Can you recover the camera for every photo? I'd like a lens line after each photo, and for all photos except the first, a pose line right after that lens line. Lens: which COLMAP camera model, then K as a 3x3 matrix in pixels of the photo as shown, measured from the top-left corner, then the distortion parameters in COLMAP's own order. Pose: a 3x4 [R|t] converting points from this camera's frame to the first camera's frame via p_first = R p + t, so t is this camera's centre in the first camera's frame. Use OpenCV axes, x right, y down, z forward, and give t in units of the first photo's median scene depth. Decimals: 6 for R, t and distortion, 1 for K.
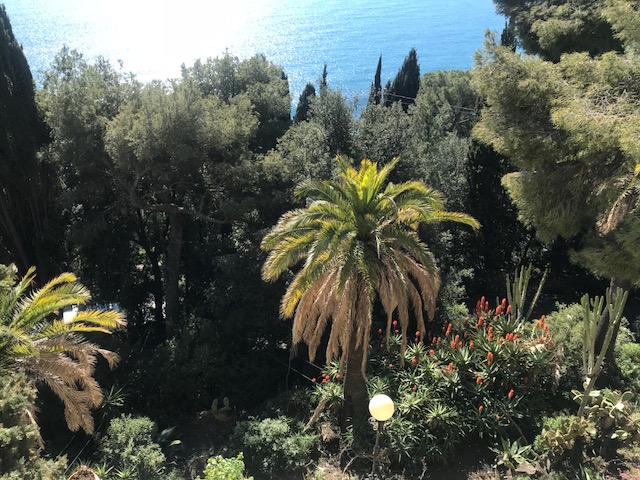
lens RADIAL K [[517.7, 0, 319.5], [0, 517.7, 240.6], [0, 0, 1]] dist [-0.000117, 0.001851]
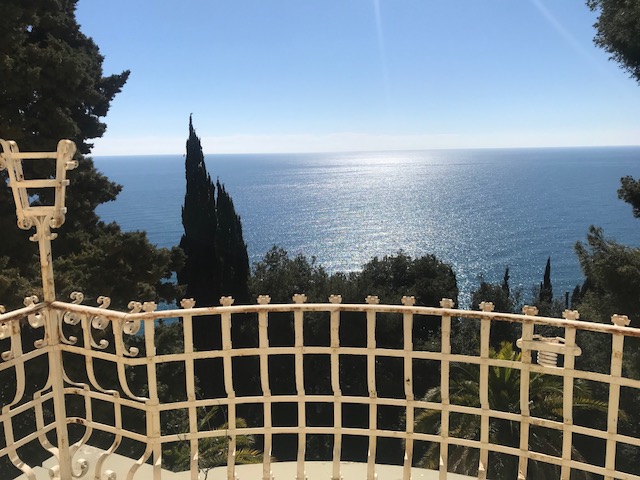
lens RADIAL K [[517.7, 0, 320.4], [0, 517.7, 240.0], [0, 0, 1]] dist [-0.000117, 0.001851]
pose [[0.933376, 0.003042, -0.358887, 0.073853], [-0.138129, 0.925983, -0.351391, 0.047919], [0.331254, 0.377553, 0.864711, -0.081695]]
